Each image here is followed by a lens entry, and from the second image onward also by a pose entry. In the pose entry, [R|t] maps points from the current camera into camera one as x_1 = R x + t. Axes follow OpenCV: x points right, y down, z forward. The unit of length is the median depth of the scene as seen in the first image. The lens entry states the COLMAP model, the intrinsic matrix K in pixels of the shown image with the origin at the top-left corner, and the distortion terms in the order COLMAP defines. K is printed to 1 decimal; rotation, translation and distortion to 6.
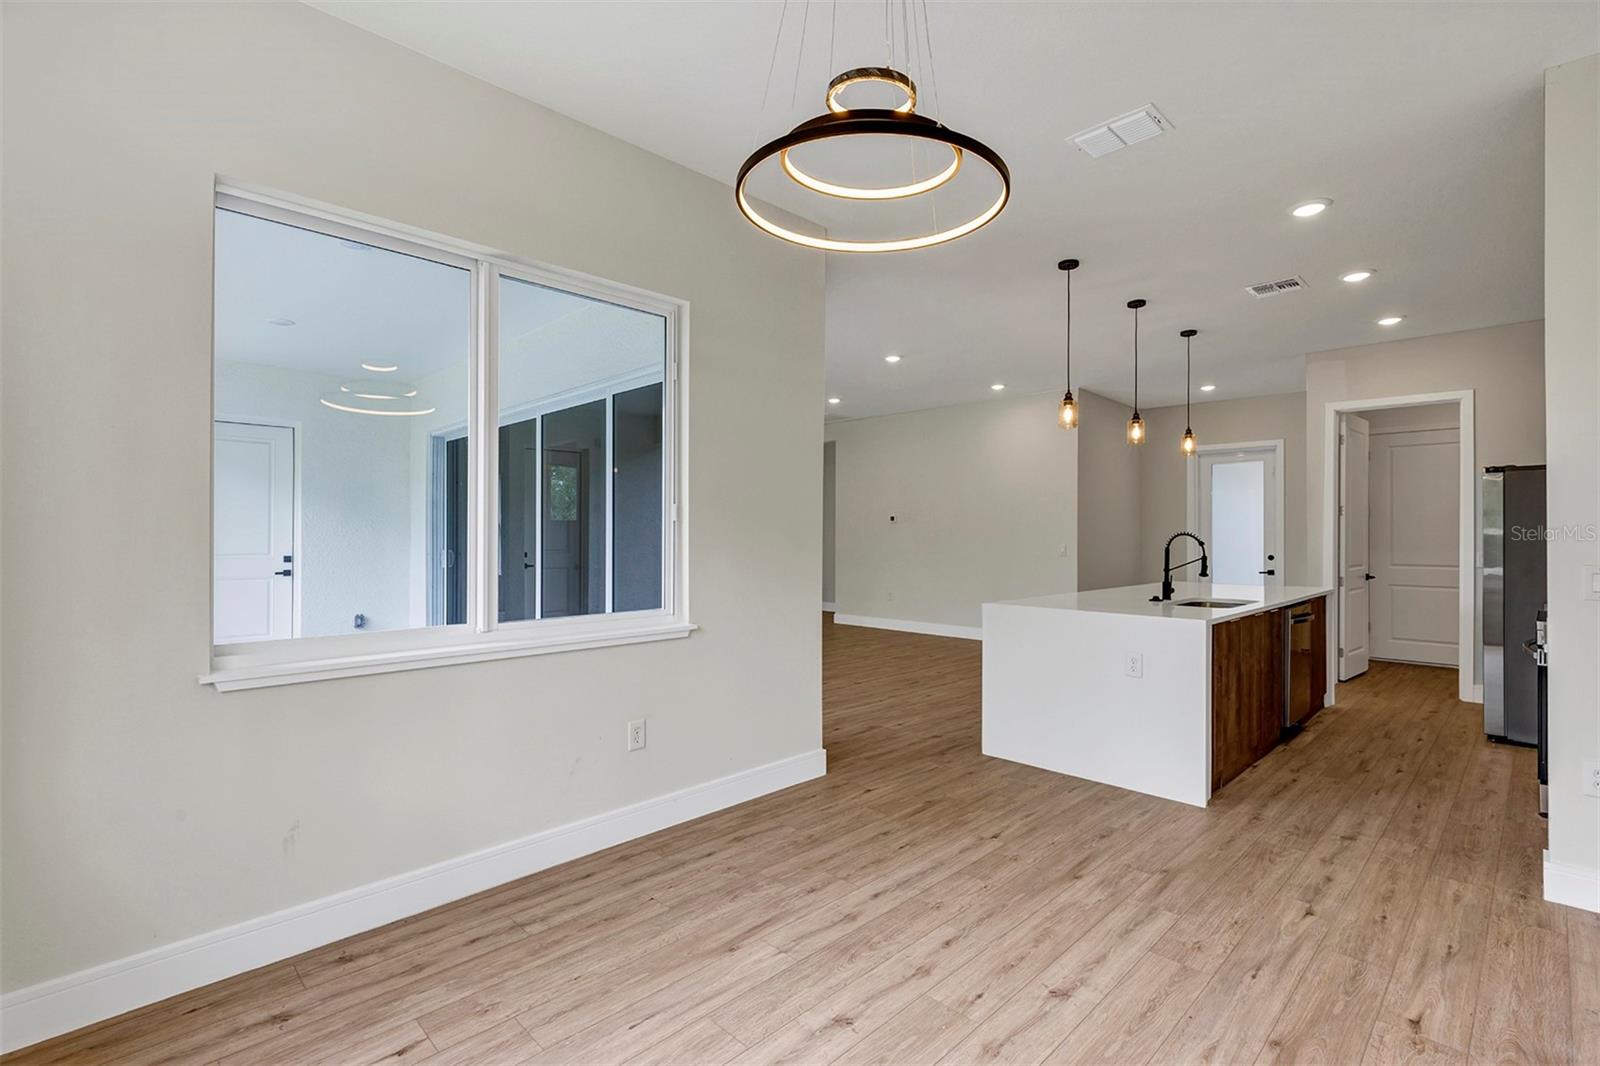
lens RADIAL K [[718.4, 0, 796.0], [0, 718.4, 530.0], [0, 0, 1]] dist [0.001239, 0.002096]
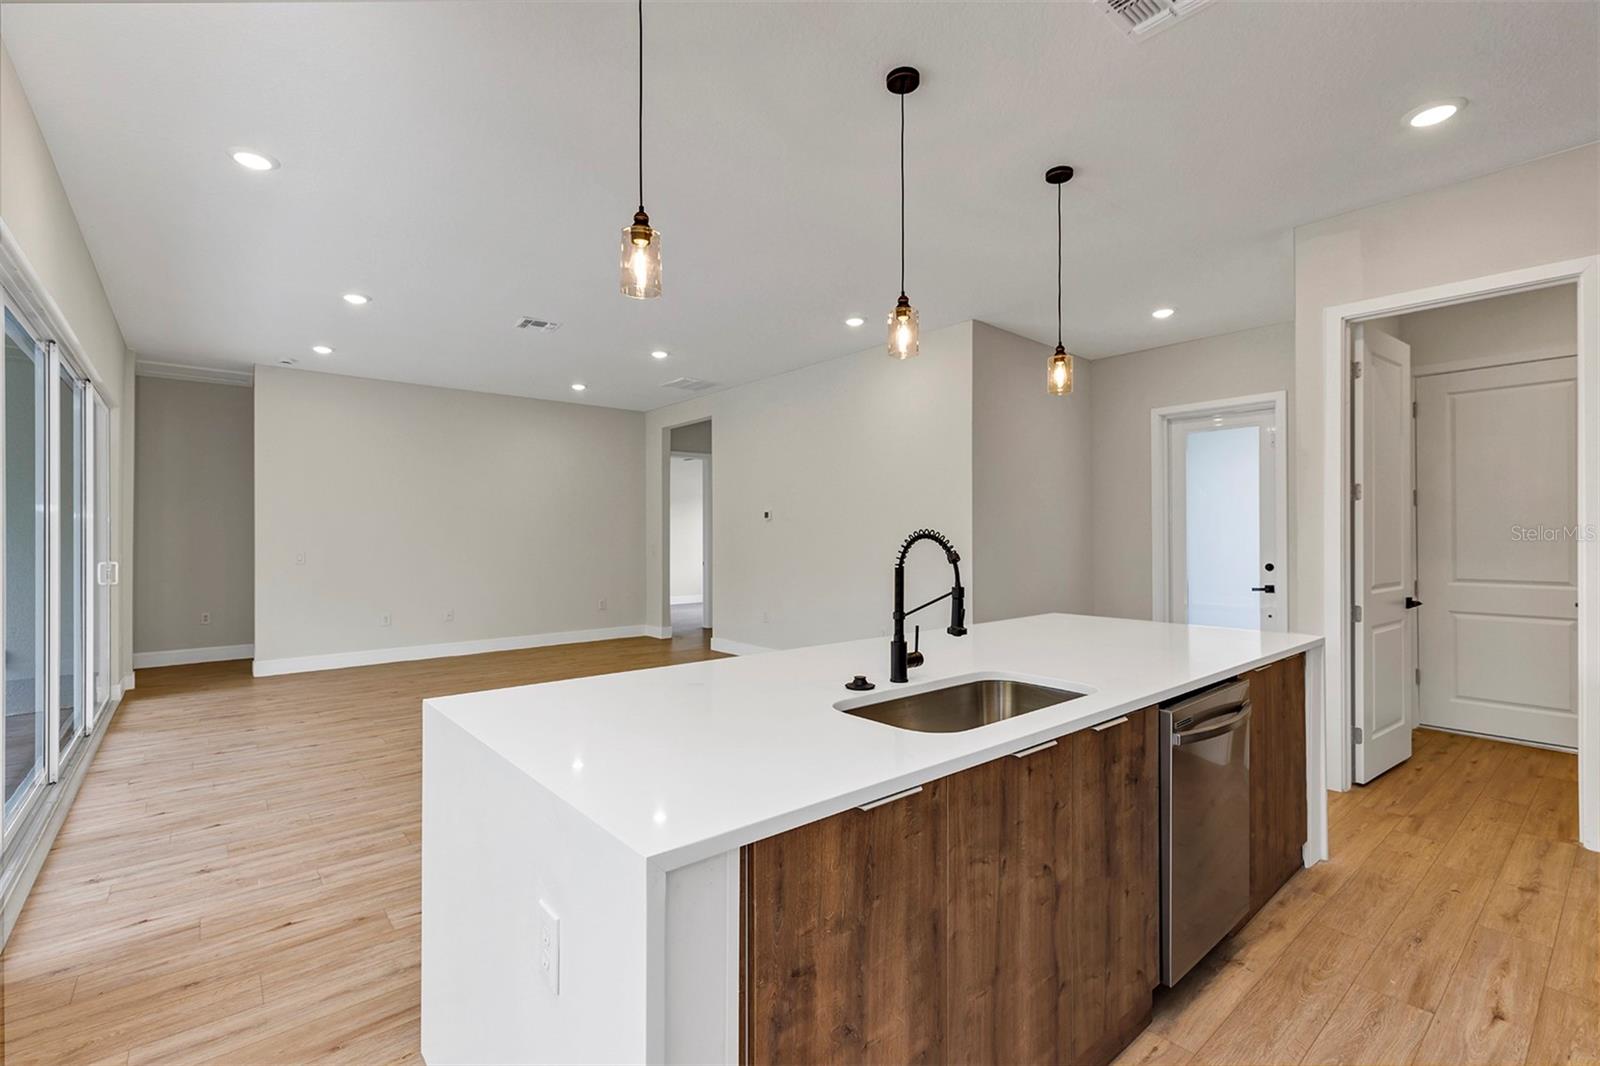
lens RADIAL K [[718.4, 0, 799.4], [0, 718.4, 530.7], [0, 0, 1]] dist [0.001239, 0.002096]
pose [[0.998032, -0.006614, -0.062360, 0.666815], [0.006630, 0.999978, 0.000048, 0.002829], [0.062358, -0.000461, 0.998054, 0.757256]]
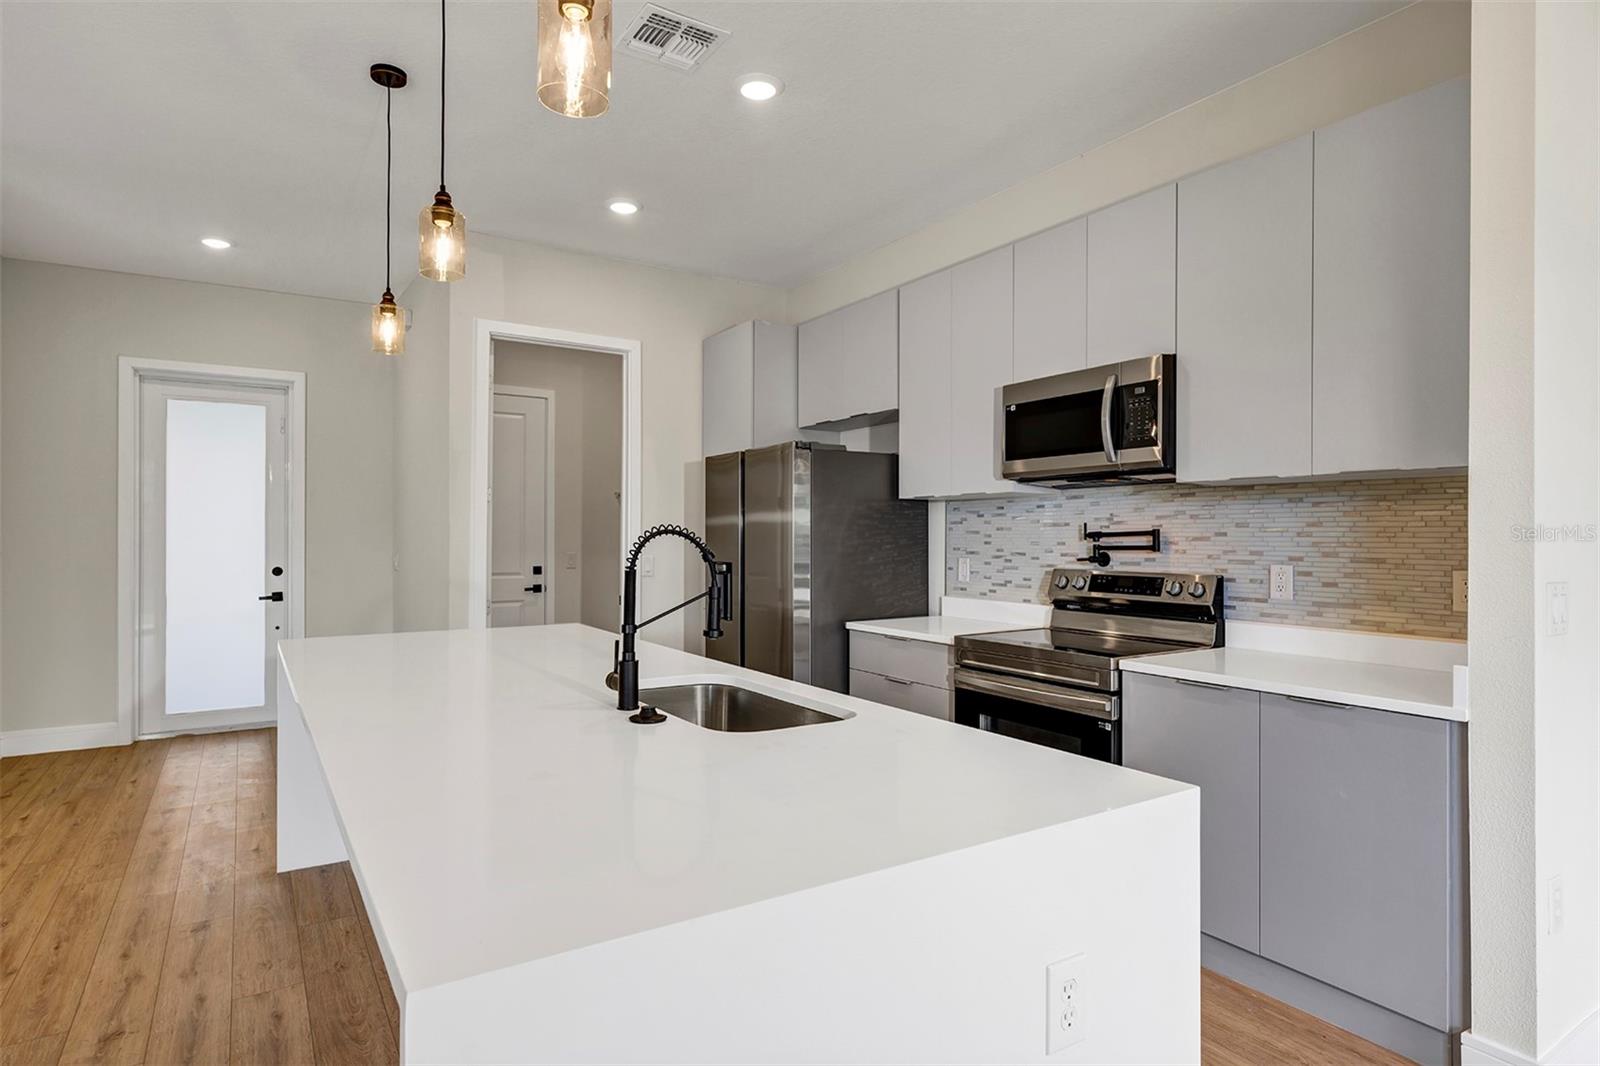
lens RADIAL K [[861.0, 0, 788.5], [0, 861.0, 537.3], [0, 0, 1]] dist [0.000988, 0.003193]
pose [[0.201397, 0.002733, 0.979506, 0.134923], [-0.015194, 0.999885, 0.000334, 0.009511], [-0.979392, -0.014950, 0.201415, 1.148036]]
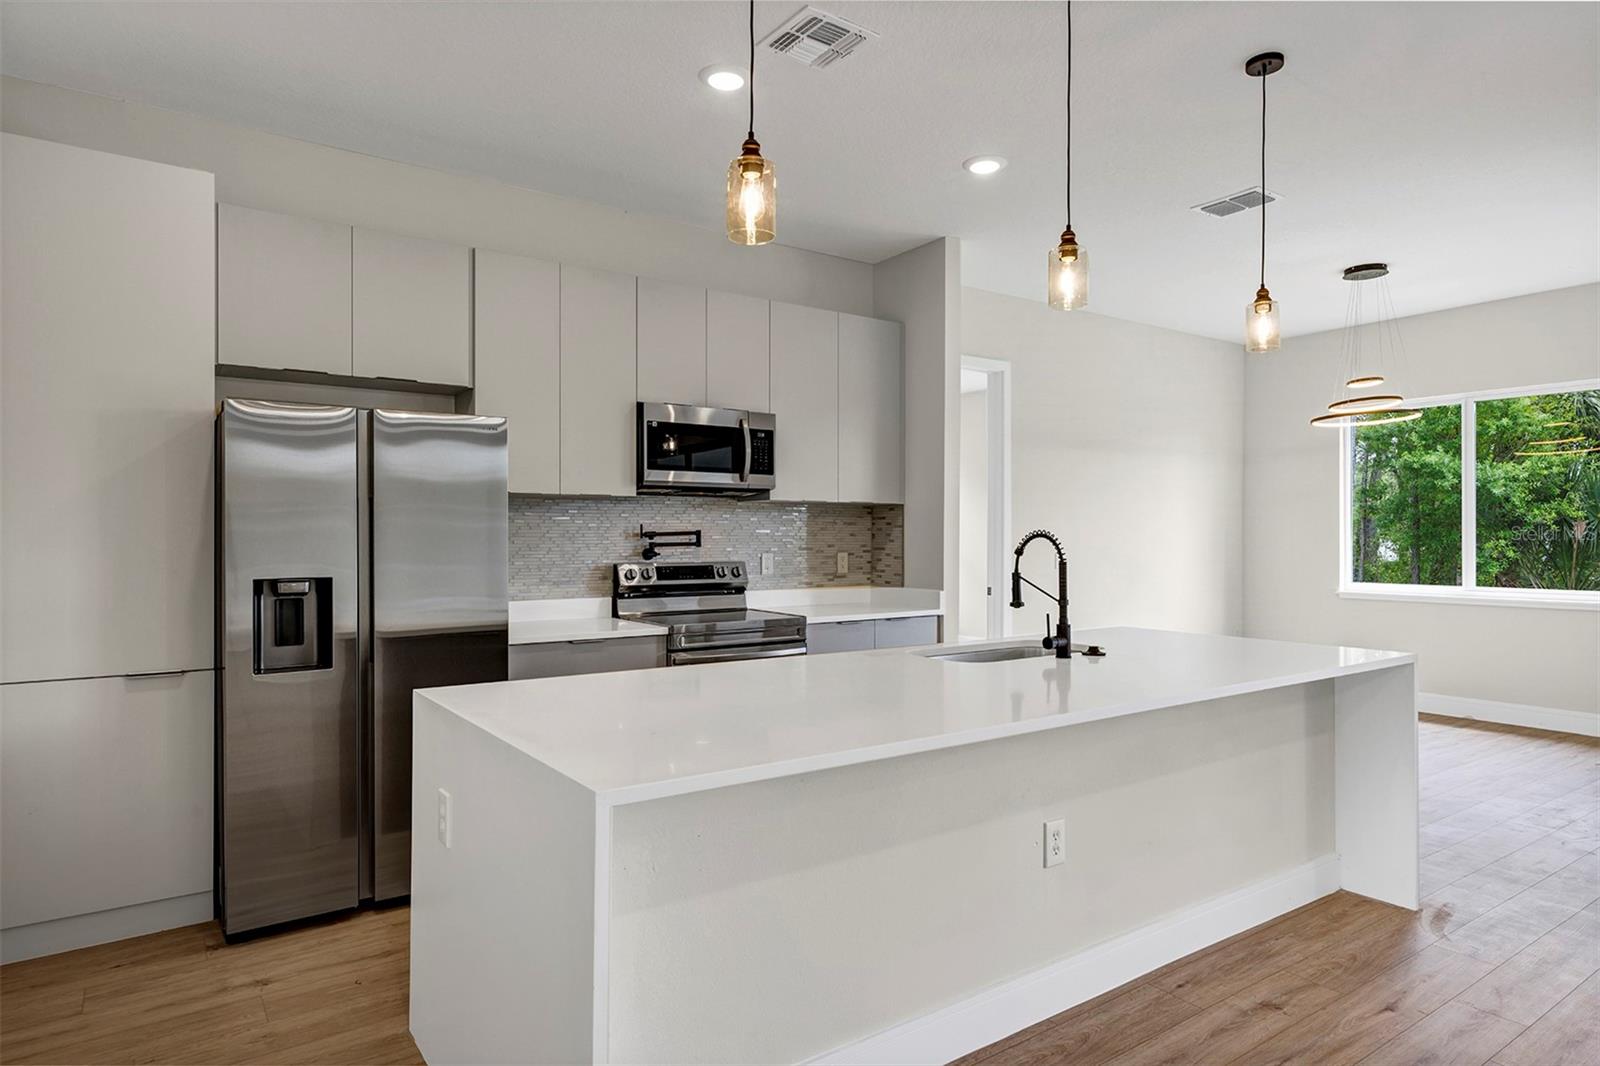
lens RADIAL K [[920.5, 0, 796.3], [0, 920.5, 542.6], [0, 0, 1]] dist [0.012327, 0.002150]
pose [[-0.988751, -0.001163, 0.149569, 0.845432], [-0.001720, 0.999992, -0.003596, 0.018668], [-0.149564, -0.003813, -0.988745, 2.364418]]
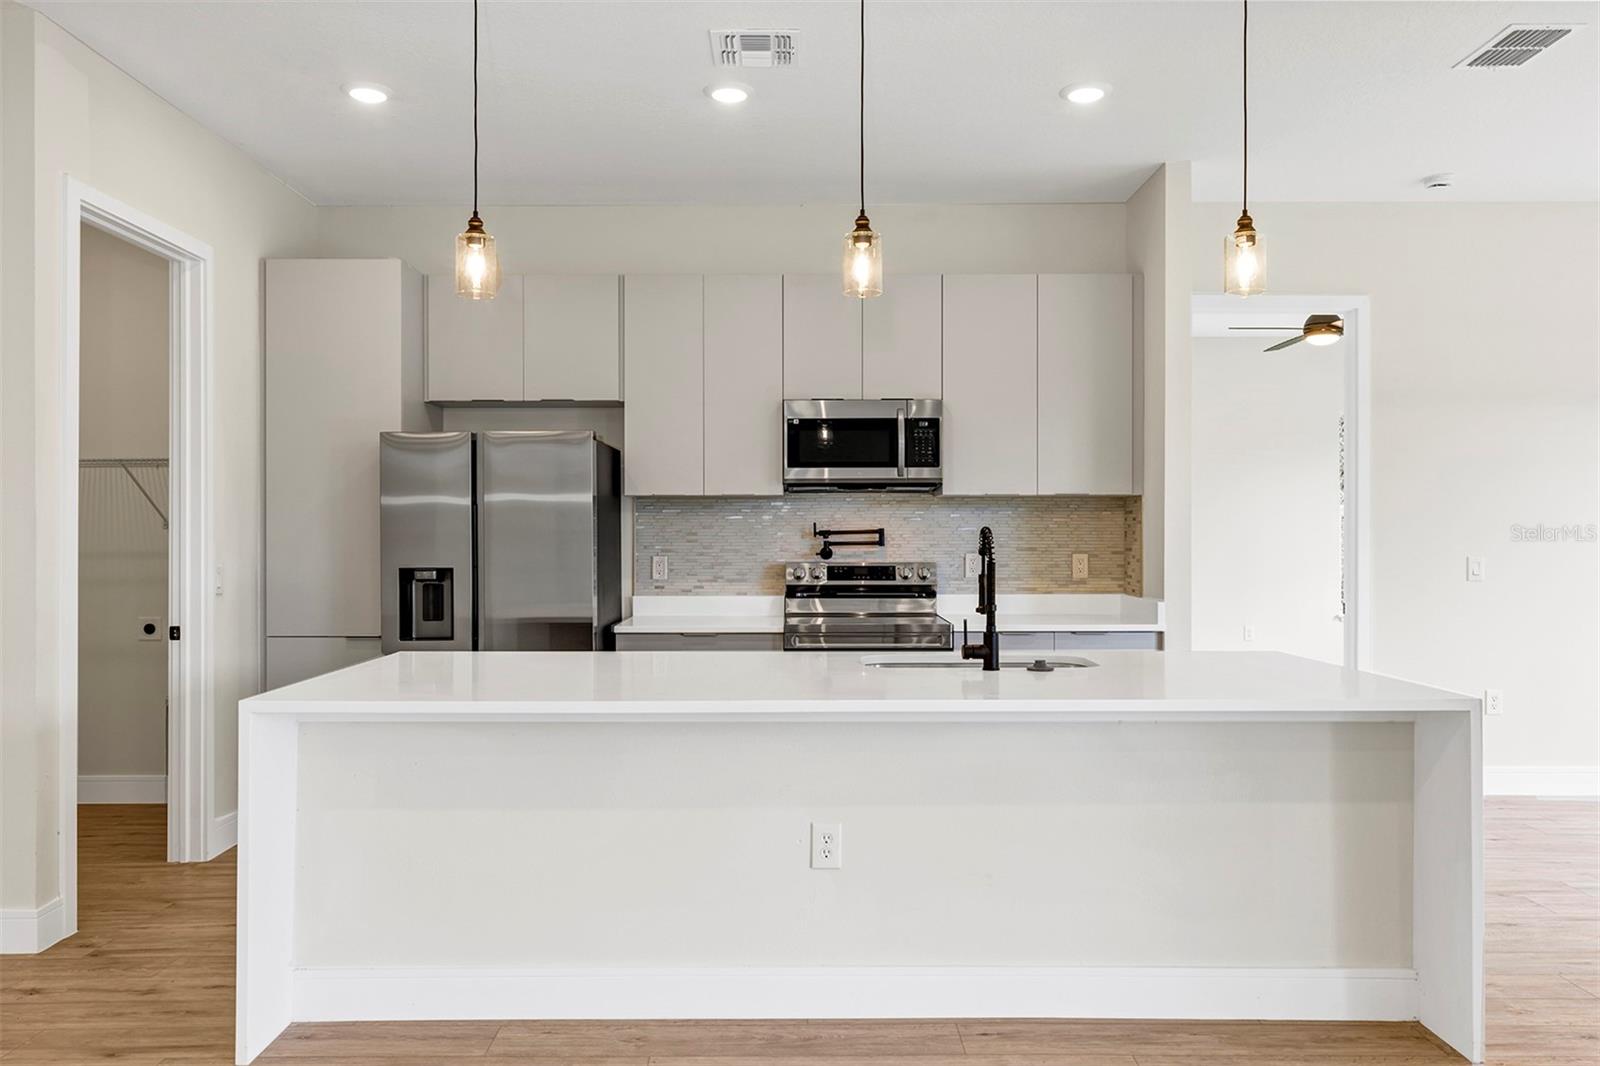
lens RADIAL K [[1150.9, 0, 796.7], [0, 1150.9, 542.4], [0, 0, 1]] dist [0.007906, 0.010558]
pose [[-0.720729, -0.001622, 0.693215, 0.110157], [-0.005266, 0.999981, -0.003135, 0.021054], [-0.693197, -0.005910, -0.720724, 2.267511]]
